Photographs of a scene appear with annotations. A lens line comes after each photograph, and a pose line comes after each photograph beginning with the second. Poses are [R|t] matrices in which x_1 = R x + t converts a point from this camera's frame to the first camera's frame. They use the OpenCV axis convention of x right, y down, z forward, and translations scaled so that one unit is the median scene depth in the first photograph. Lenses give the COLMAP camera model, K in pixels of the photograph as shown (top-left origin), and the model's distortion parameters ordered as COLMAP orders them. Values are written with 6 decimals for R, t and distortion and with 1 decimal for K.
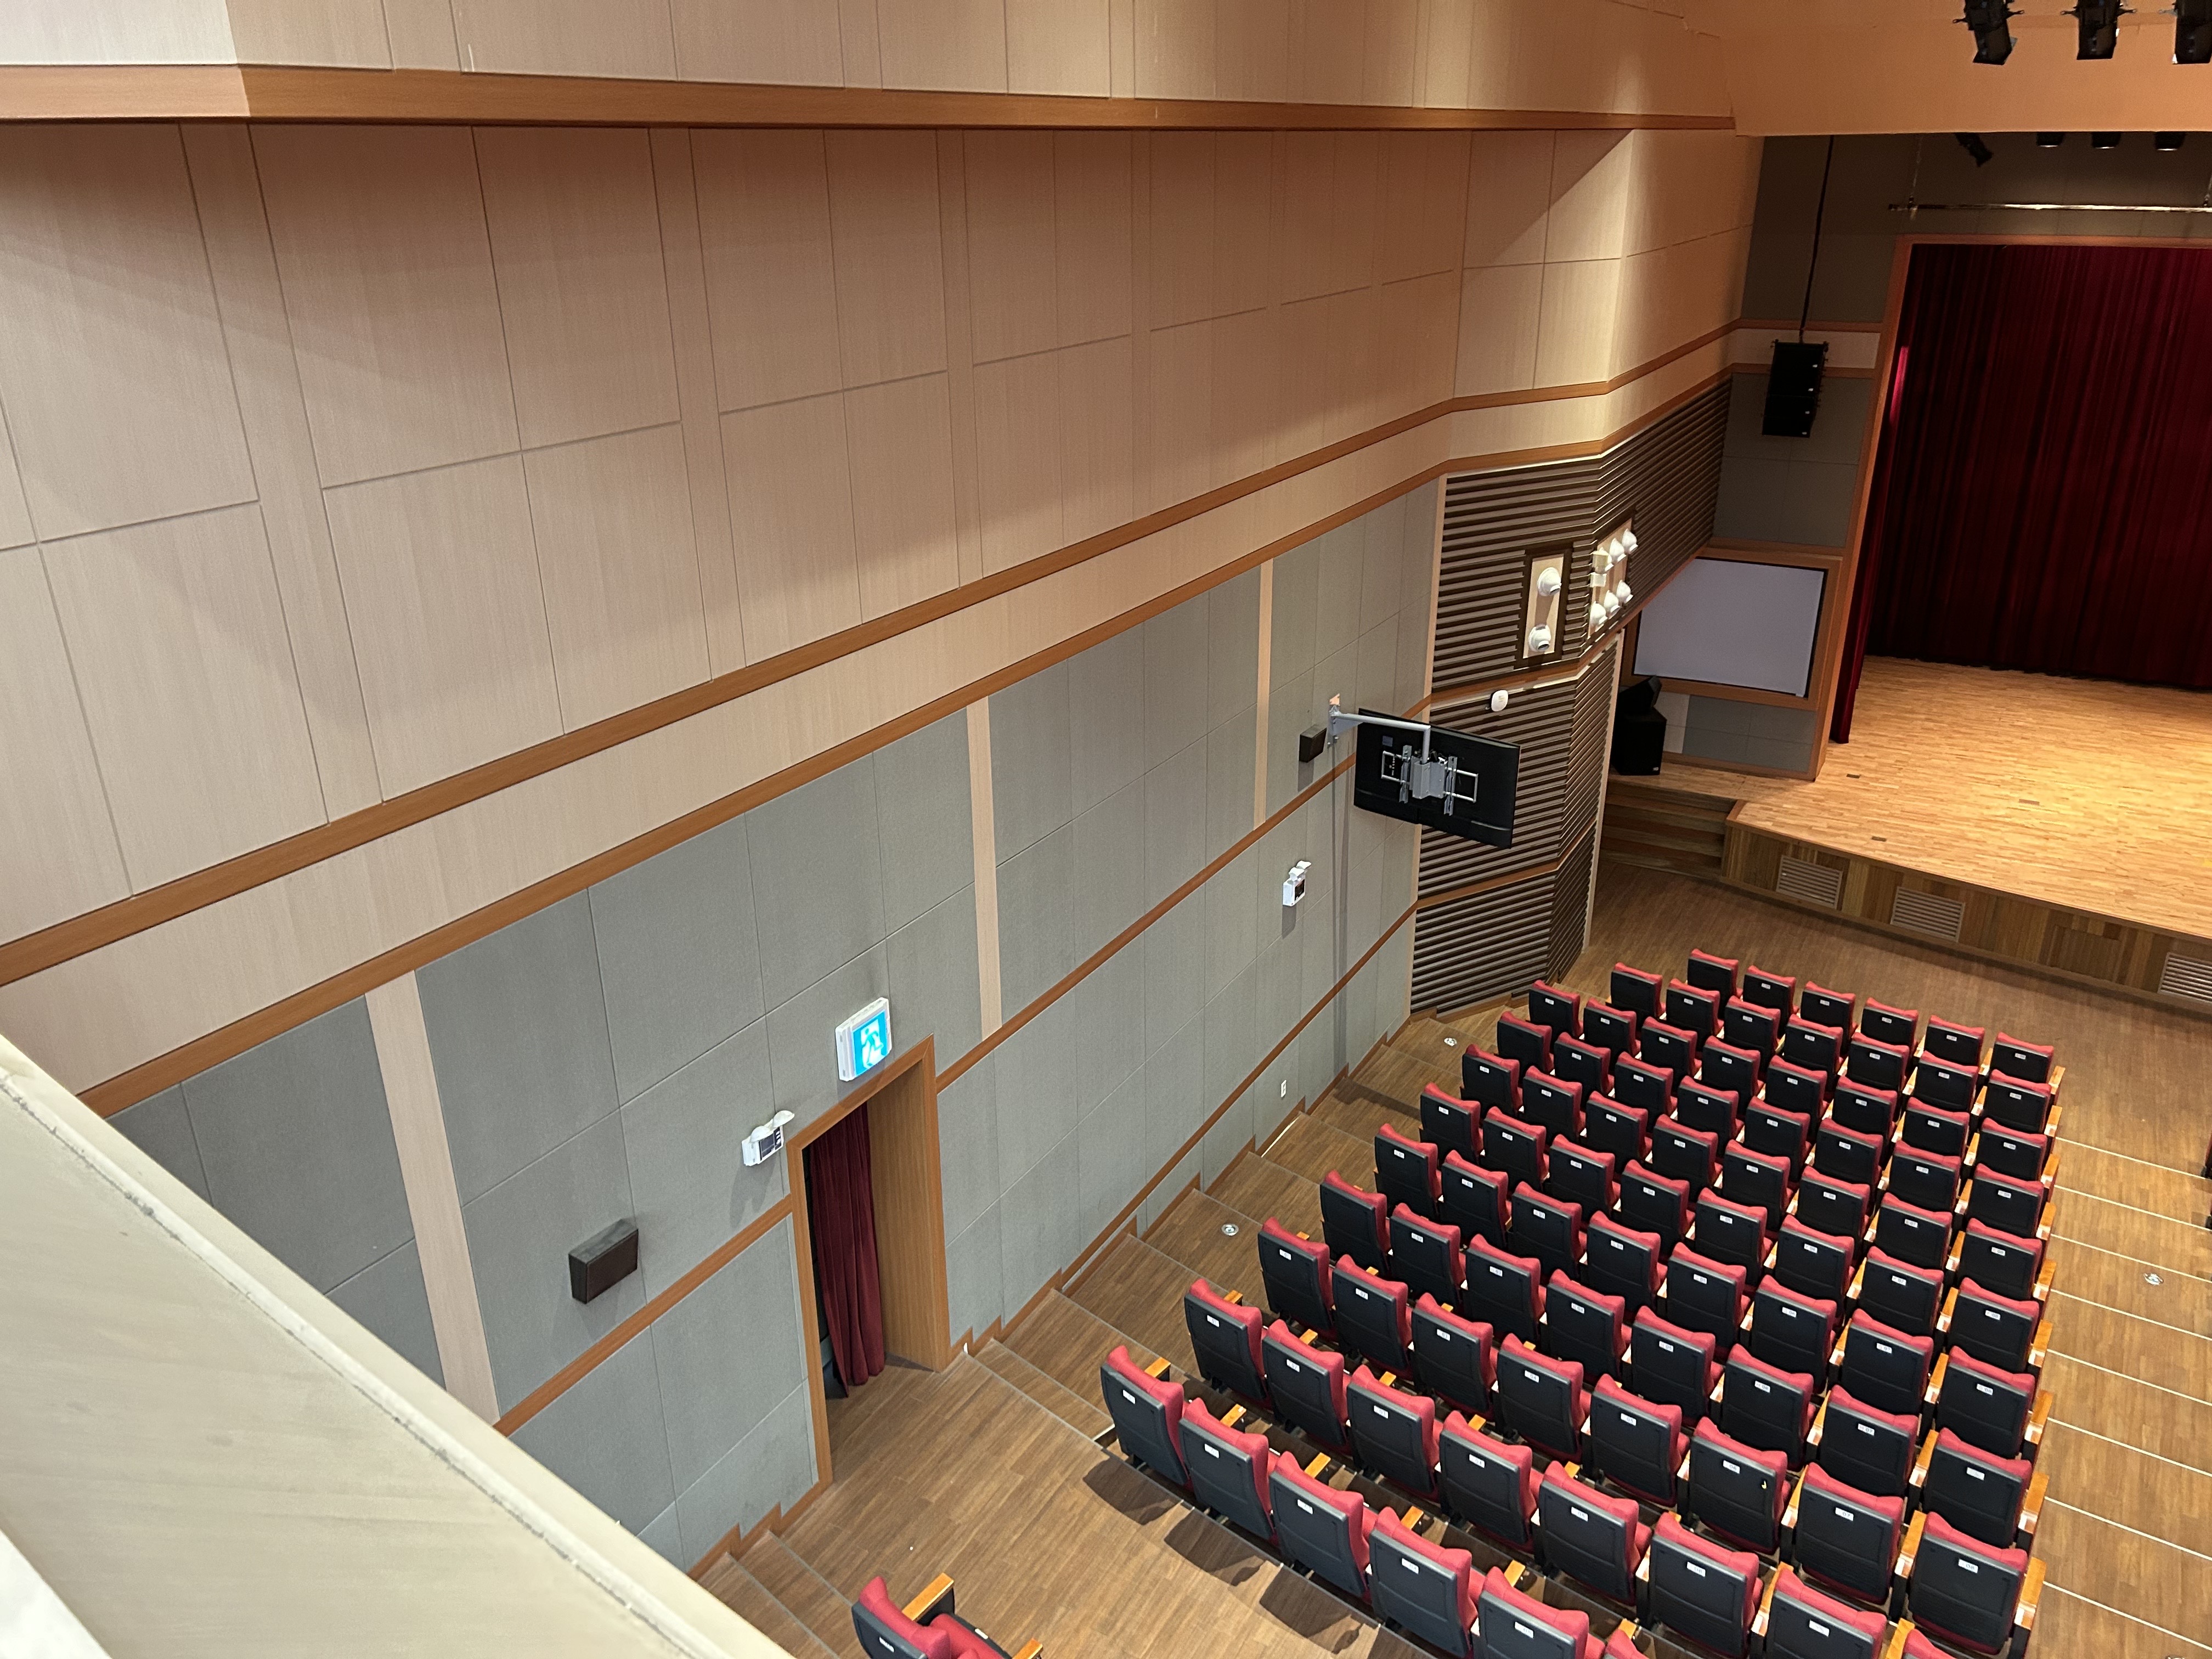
lens RADIAL K [[1658.1, 0, 1106.0], [0, 1658.1, 829.5], [0, 0, 1]] dist [0.074122, -0.077238]
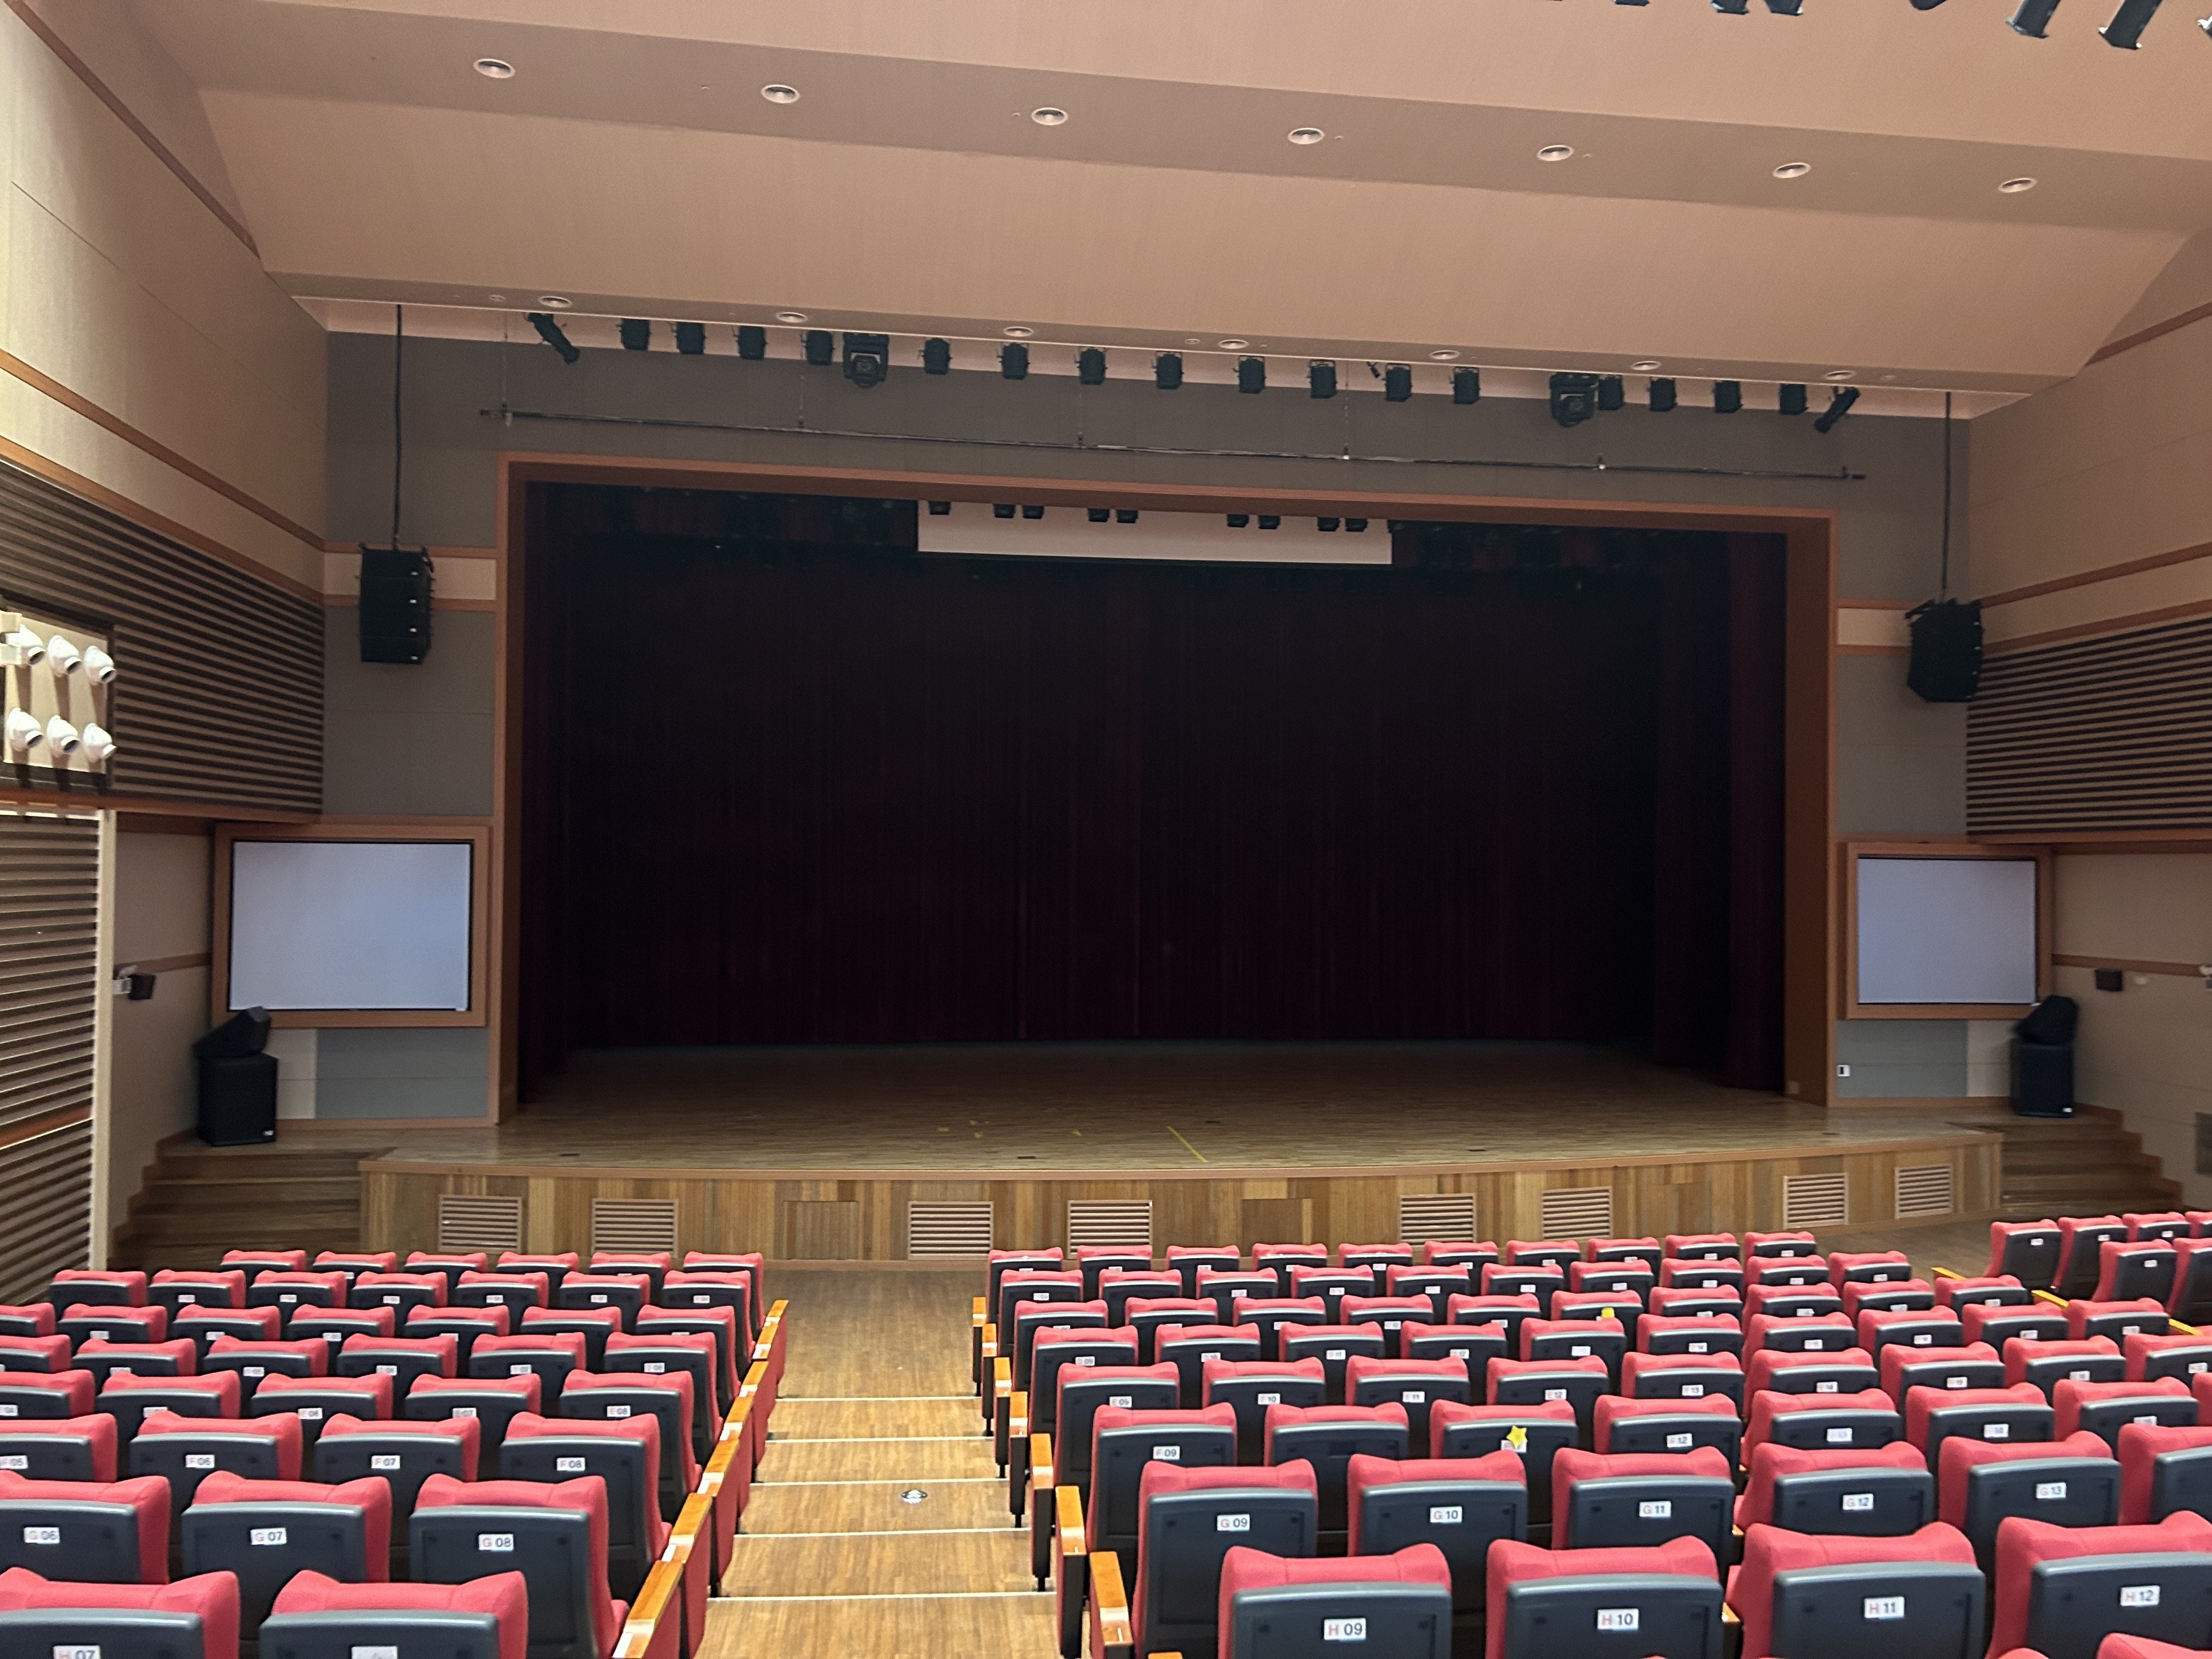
lens RADIAL K [[1658.1, 0, 1106.0], [0, 1658.1, 829.5], [0, 0, 1]] dist [0.074122, -0.077238]
pose [[0.791161, 0.029294, 0.610907, 0.210996], [0.221703, 0.917181, -0.331098, 0.190719], [-0.570011, 0.397392, 0.719143, 0.300884]]
